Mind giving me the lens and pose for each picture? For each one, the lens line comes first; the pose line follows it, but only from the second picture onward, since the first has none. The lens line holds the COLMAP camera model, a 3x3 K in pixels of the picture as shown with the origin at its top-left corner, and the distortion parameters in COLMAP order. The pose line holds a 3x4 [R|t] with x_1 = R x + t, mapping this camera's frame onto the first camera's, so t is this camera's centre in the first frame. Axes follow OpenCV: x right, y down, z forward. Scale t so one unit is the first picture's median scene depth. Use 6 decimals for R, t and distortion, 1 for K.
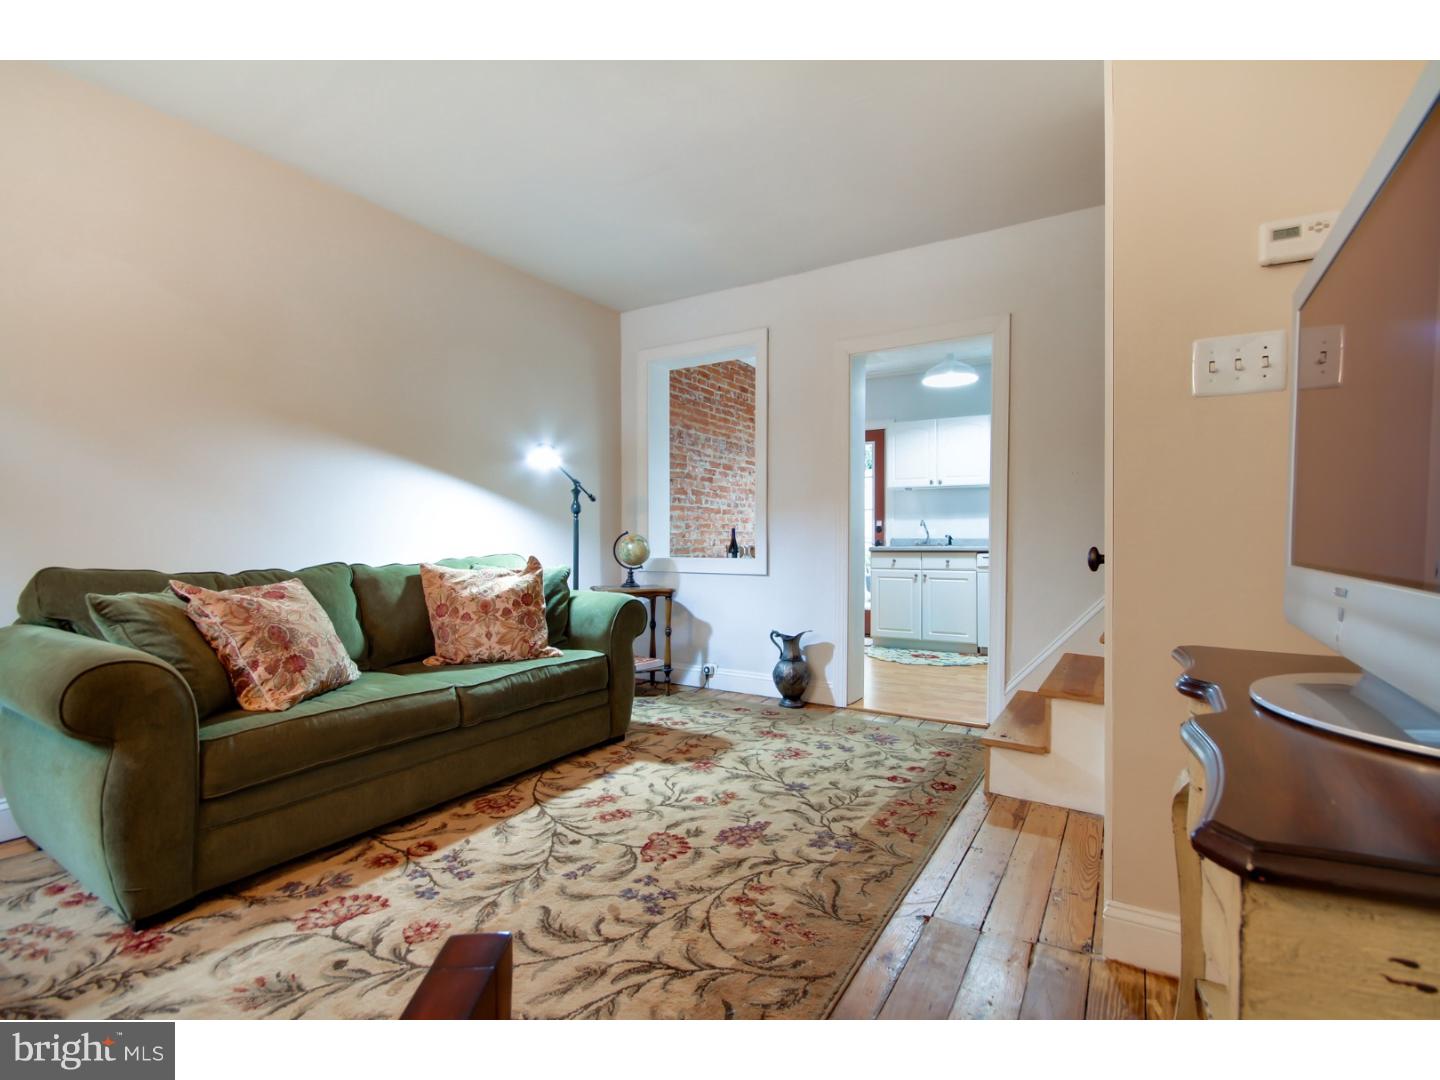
lens RADIAL K [[669.0, 0, 735.4], [0, 669.0, 545.5], [0, 0, 1]] dist [0.001316, -0.000363]
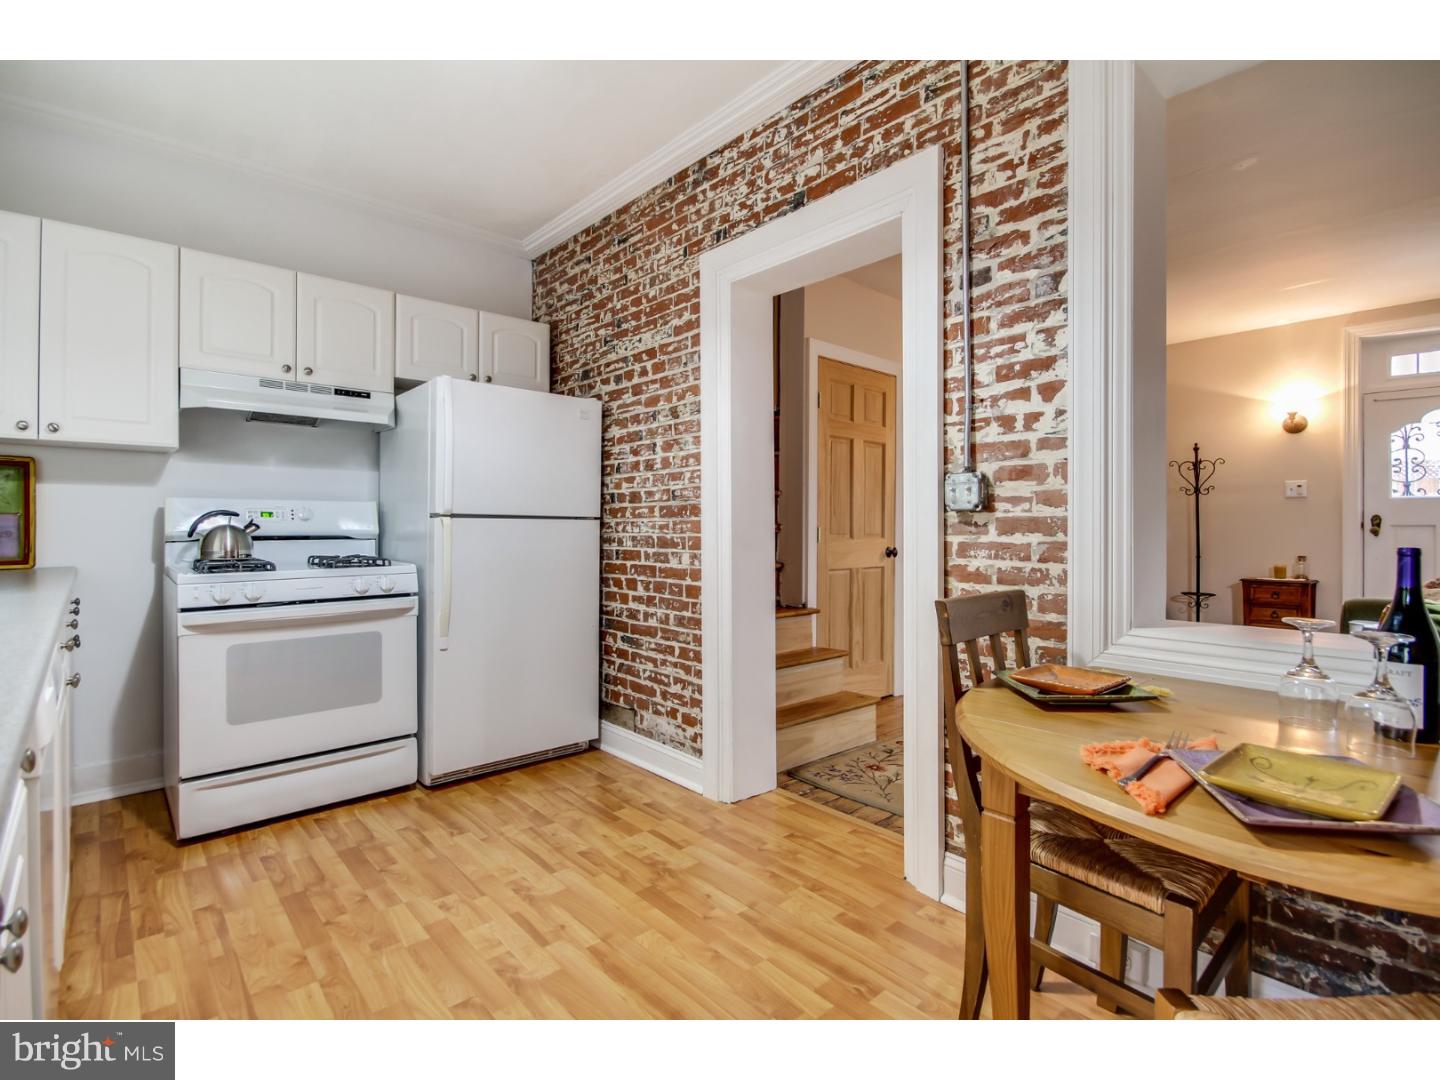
lens RADIAL K [[695.1, 0, 702.1], [0, 695.1, 529.8], [0, 0, 1]] dist [0.000900, -0.000177]
pose [[-0.949910, -0.002527, 0.312513, 0.250541], [0.001737, 0.999909, 0.013365, -0.059222], [-0.312518, 0.013238, -0.949820, 2.214788]]
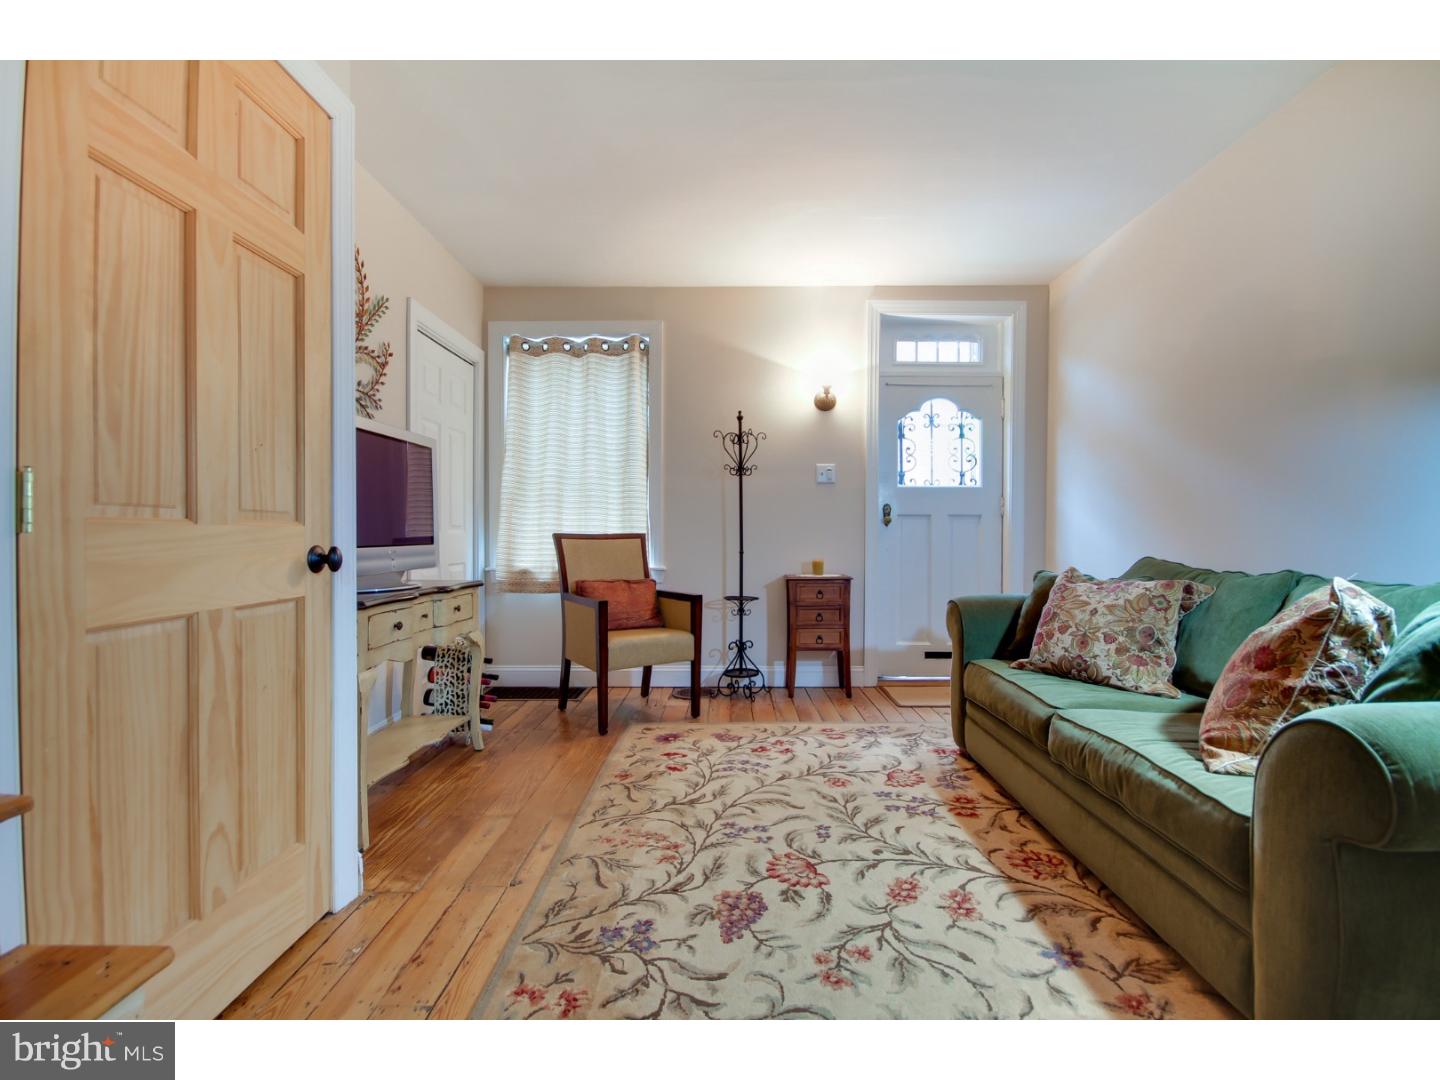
lens RADIAL K [[669.0, 0, 735.4], [0, 669.0, 545.5], [0, 0, 1]] dist [0.001316, -0.000363]
pose [[-0.855466, 0.008875, -0.517783, 0.329041], [-0.008917, 0.999452, 0.031864, -0.021712], [0.517782, 0.031876, -0.854918, 1.296275]]
